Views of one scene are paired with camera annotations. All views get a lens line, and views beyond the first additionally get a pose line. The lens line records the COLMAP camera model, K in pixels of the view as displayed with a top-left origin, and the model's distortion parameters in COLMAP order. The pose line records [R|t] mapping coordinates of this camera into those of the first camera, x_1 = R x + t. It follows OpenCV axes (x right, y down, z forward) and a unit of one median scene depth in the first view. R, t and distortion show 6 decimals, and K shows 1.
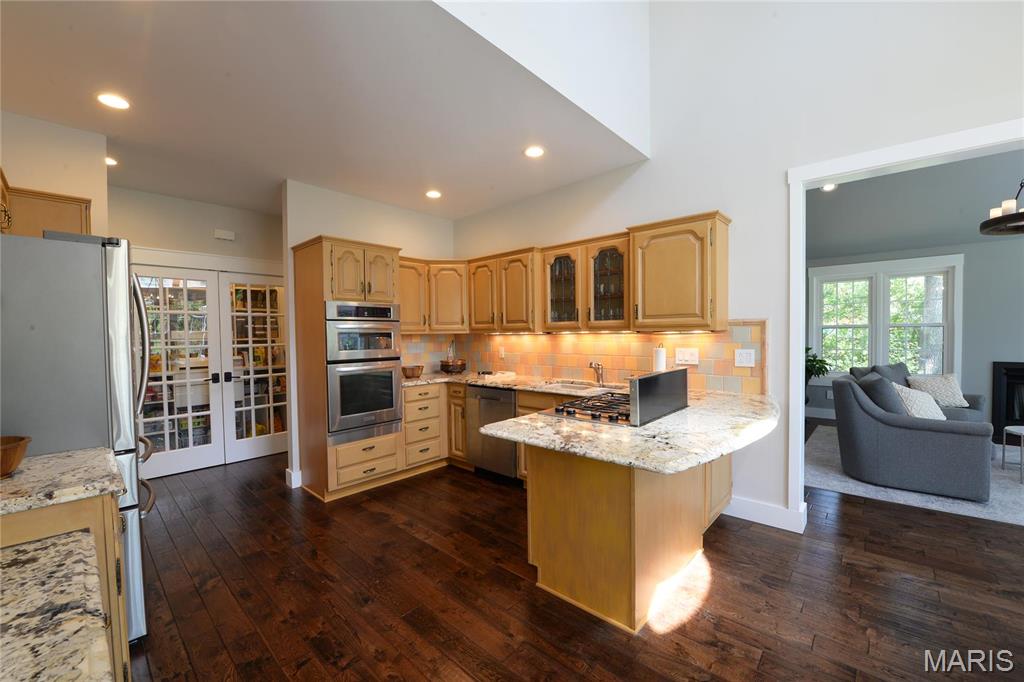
lens RADIAL K [[406.1, 0, 511.5], [0, 406.1, 345.6], [0, 0, 1]] dist [-0.014924, -0.004509]
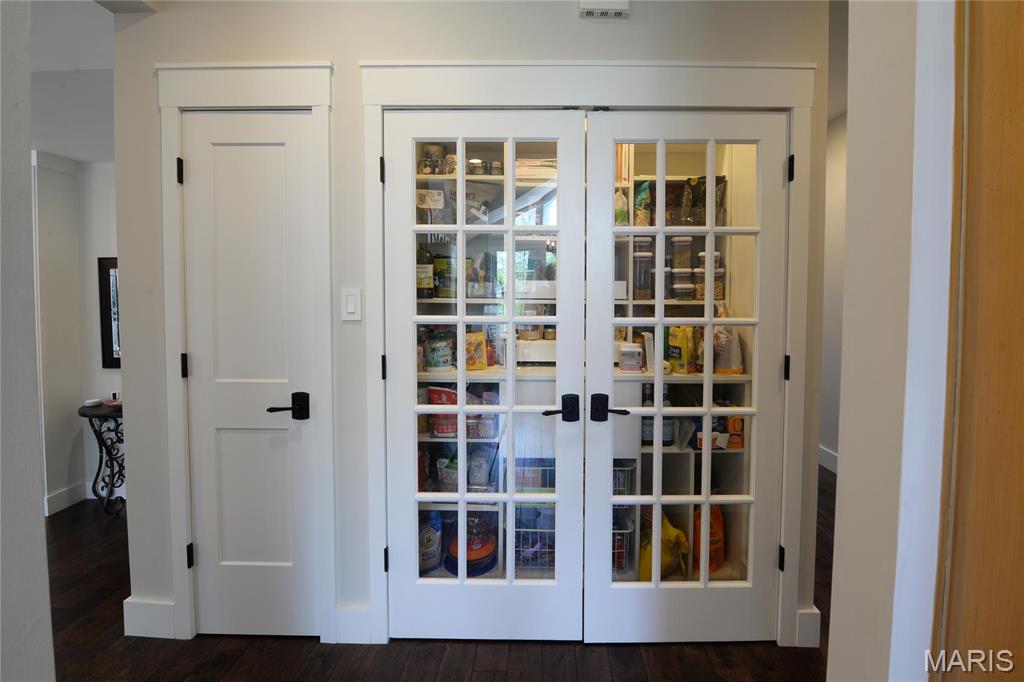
lens RADIAL K [[467.5, 0, 540.4], [0, 467.5, 317.8], [0, 0, 1]] dist [-0.018426, 0.000104]
pose [[0.667136, 0.047389, -0.743427, -0.511625], [-0.034393, 0.998870, 0.032809, -0.015364], [0.744141, 0.003681, 0.668012, 0.804360]]
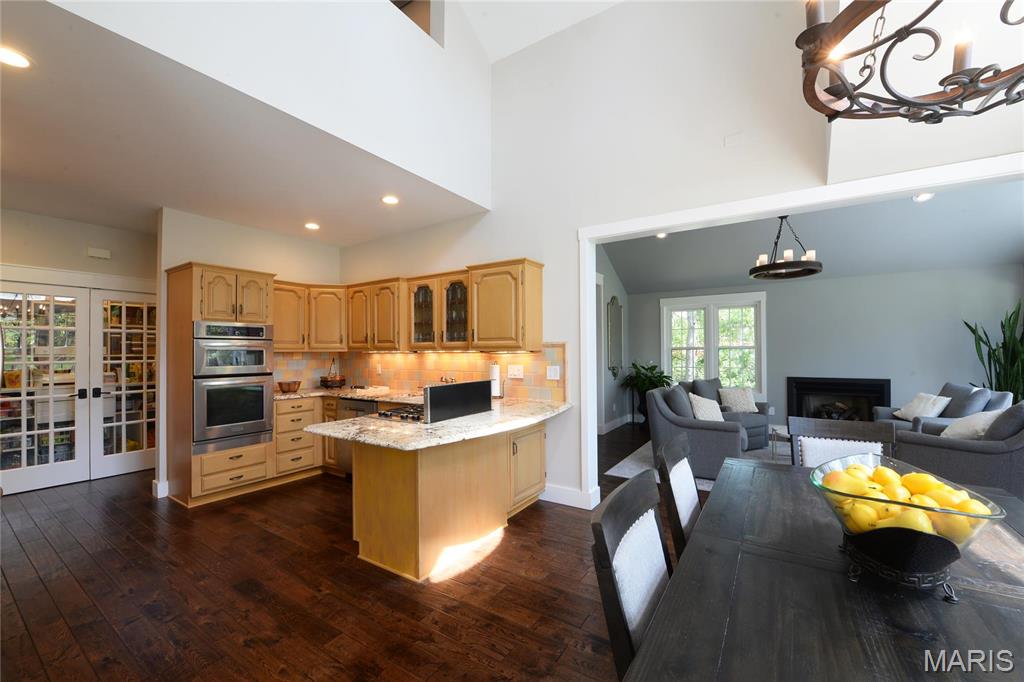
lens RADIAL K [[408.5, 0, 513.6], [0, 408.5, 346.1], [0, 0, 1]] dist [-0.021587, -0.000659]
pose [[0.986384, 0.009938, 0.164161, 0.190007], [-0.002684, 0.999012, -0.044350, 0.003145], [-0.164439, 0.043306, 0.985436, -0.189025]]
